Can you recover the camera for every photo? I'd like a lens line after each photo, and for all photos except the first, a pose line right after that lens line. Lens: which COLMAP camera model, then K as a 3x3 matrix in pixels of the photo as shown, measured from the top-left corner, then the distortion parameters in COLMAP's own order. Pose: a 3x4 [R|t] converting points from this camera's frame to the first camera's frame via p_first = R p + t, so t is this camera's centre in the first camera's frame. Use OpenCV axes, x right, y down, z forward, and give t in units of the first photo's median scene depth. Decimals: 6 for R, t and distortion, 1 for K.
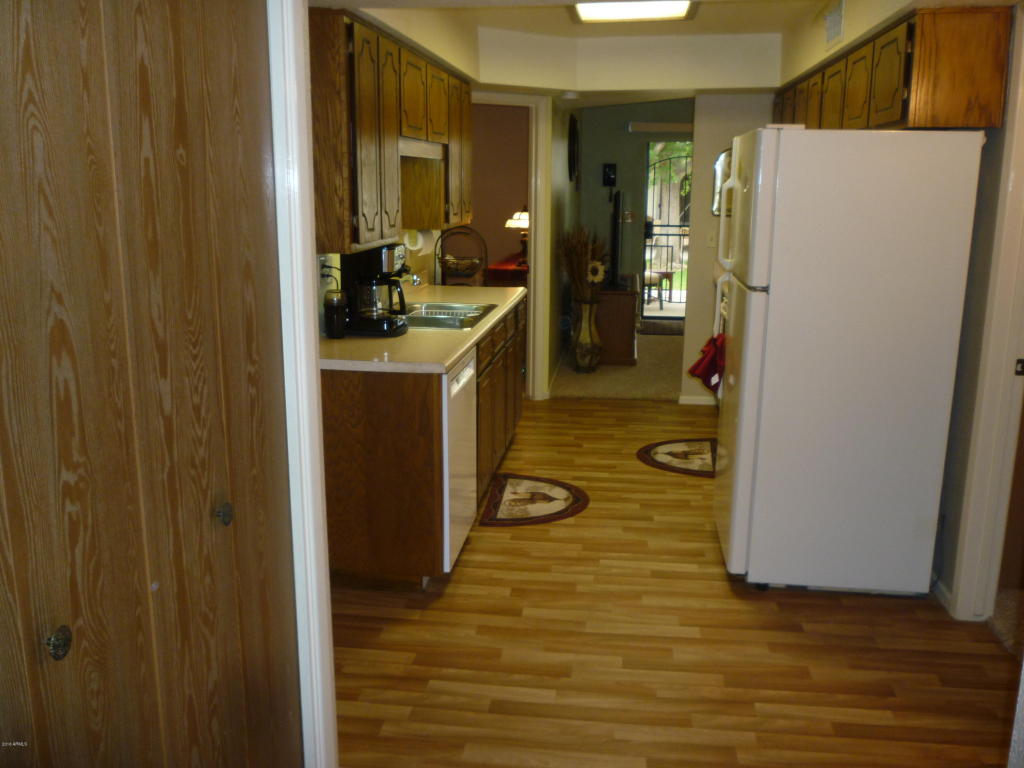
lens RADIAL K [[883.4, 0, 516.0], [0, 883.4, 380.3], [0, 0, 1]] dist [-0.059589, 0.039461]
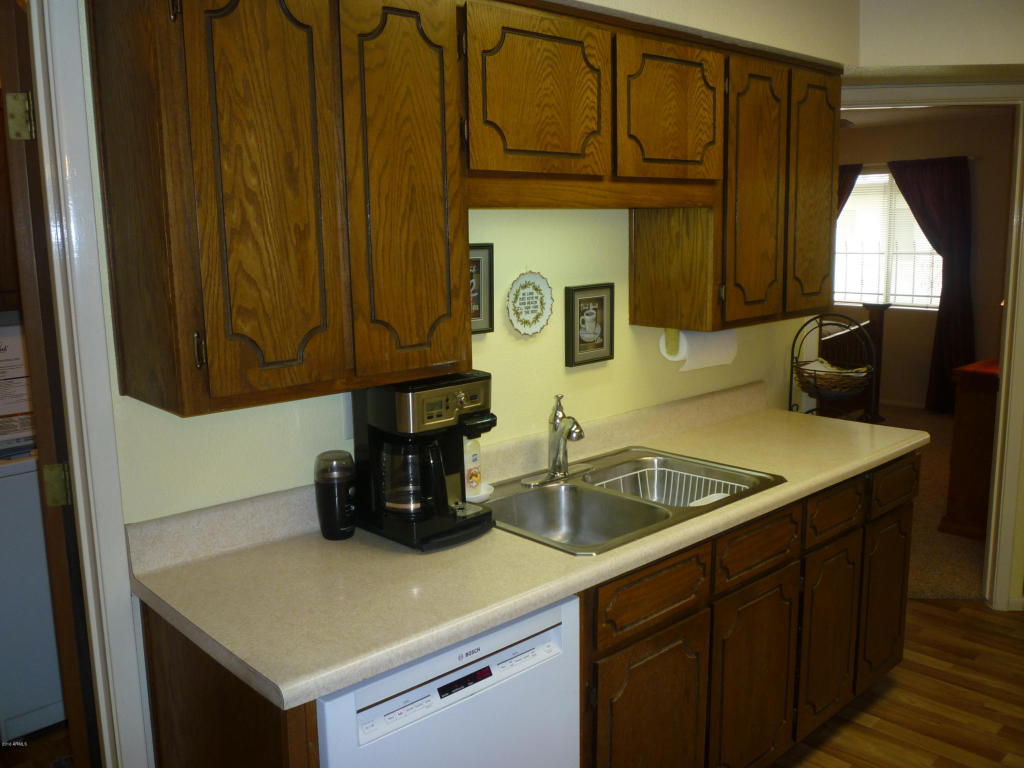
lens RADIAL K [[883.4, 0, 517.0], [0, 883.4, 381.4], [0, 0, 1]] dist [-0.059589, 0.039461]
pose [[0.770266, 0.085249, -0.632000, 0.159474], [-0.115240, 0.993317, -0.006465, -0.106321], [0.627225, 0.077811, 0.774942, 0.431069]]
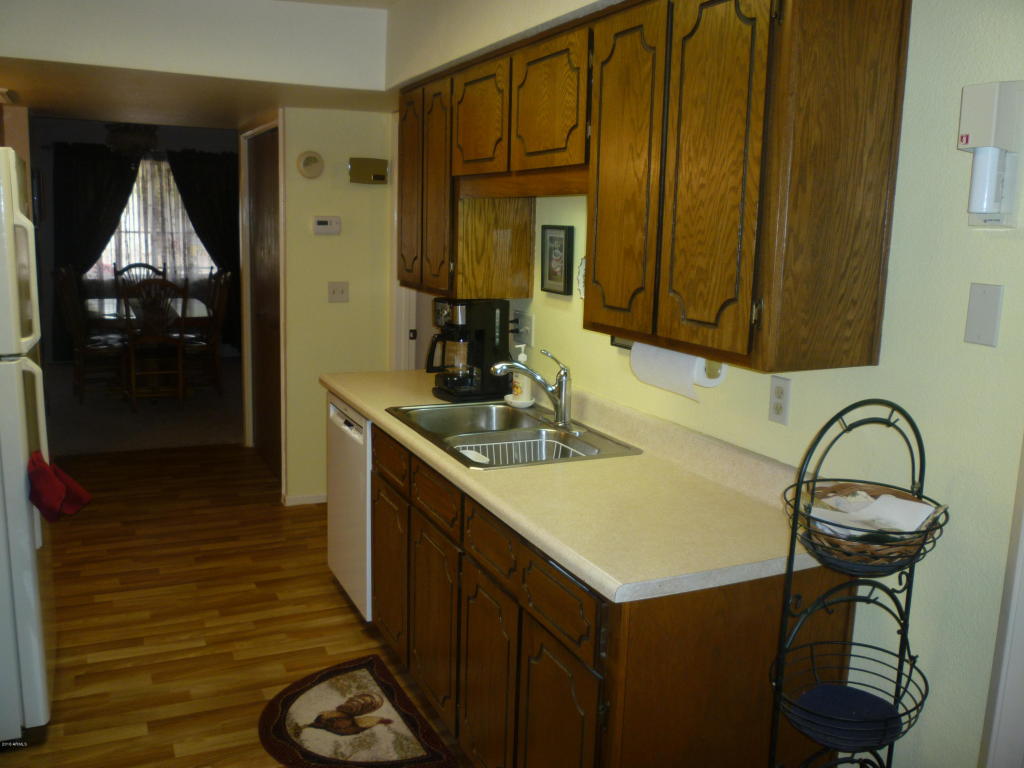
lens RADIAL K [[883.4, 0, 507.1], [0, 883.4, 383.4], [0, 0, 1]] dist [-0.059589, 0.039461]
pose [[-0.841063, 0.059481, -0.537657, 0.210204], [-0.159849, 0.922220, 0.352079, -0.279101], [0.516779, 0.382064, -0.766137, 1.224455]]
